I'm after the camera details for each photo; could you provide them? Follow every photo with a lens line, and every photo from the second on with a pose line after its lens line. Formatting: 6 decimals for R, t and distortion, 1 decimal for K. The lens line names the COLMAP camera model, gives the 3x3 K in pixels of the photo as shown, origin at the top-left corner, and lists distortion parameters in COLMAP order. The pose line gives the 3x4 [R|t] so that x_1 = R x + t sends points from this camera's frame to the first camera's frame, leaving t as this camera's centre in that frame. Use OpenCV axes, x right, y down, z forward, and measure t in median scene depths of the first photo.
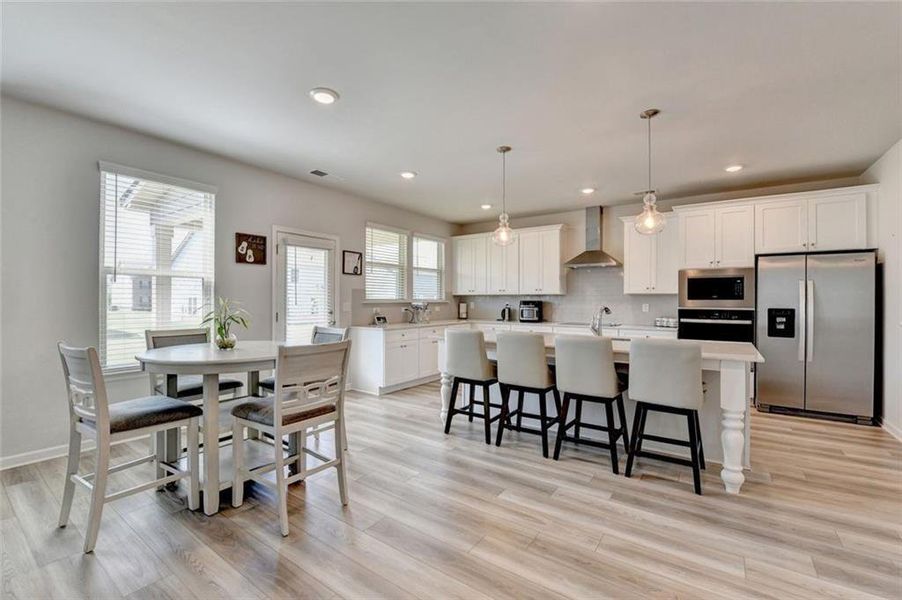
lens RADIAL K [[369.5, 0, 429.1], [0, 369.5, 289.6], [0, 0, 1]] dist [-0.014368, -0.002420]
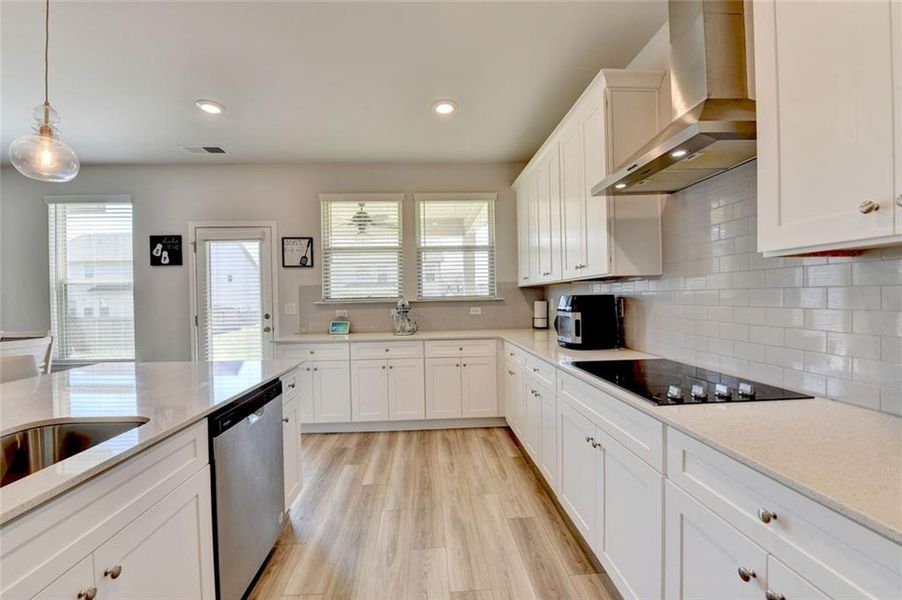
lens RADIAL K [[369.5, 0, 439.2], [0, 369.5, 296.8], [0, 0, 1]] dist [-0.014368, -0.002420]
pose [[0.647403, -0.016124, -0.761977, 0.576440], [0.039682, 0.999133, 0.012573, 0.023823], [0.761114, -0.038377, 0.647482, 0.719507]]
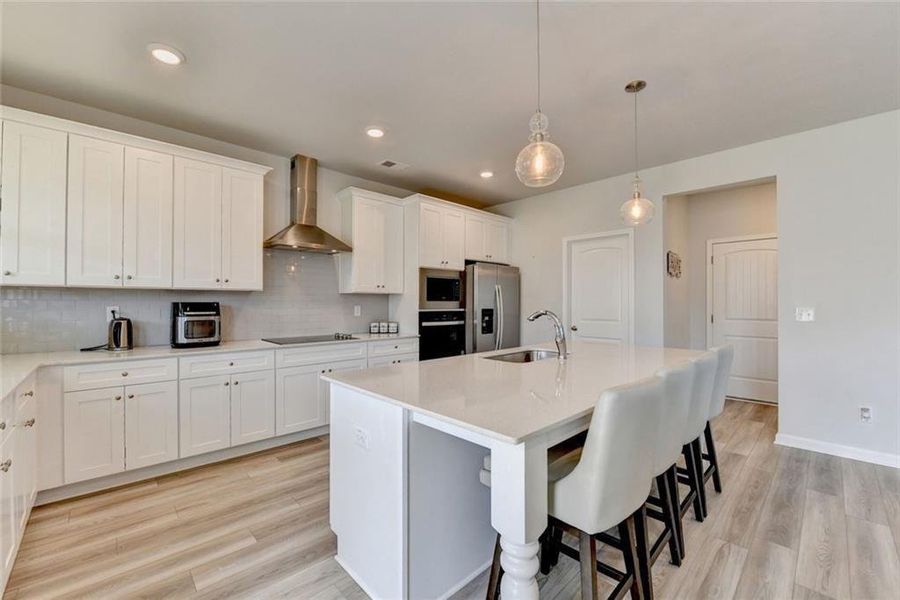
lens RADIAL K [[368.7, 0, 442.5], [0, 368.7, 300.3], [0, 0, 1]] dist [-0.014368, -0.002420]
pose [[0.167451, 0.003574, 0.985874, -0.186909], [-0.029998, 0.999549, 0.001471, 0.019718], [-0.985424, -0.029820, 0.167482, 0.707278]]
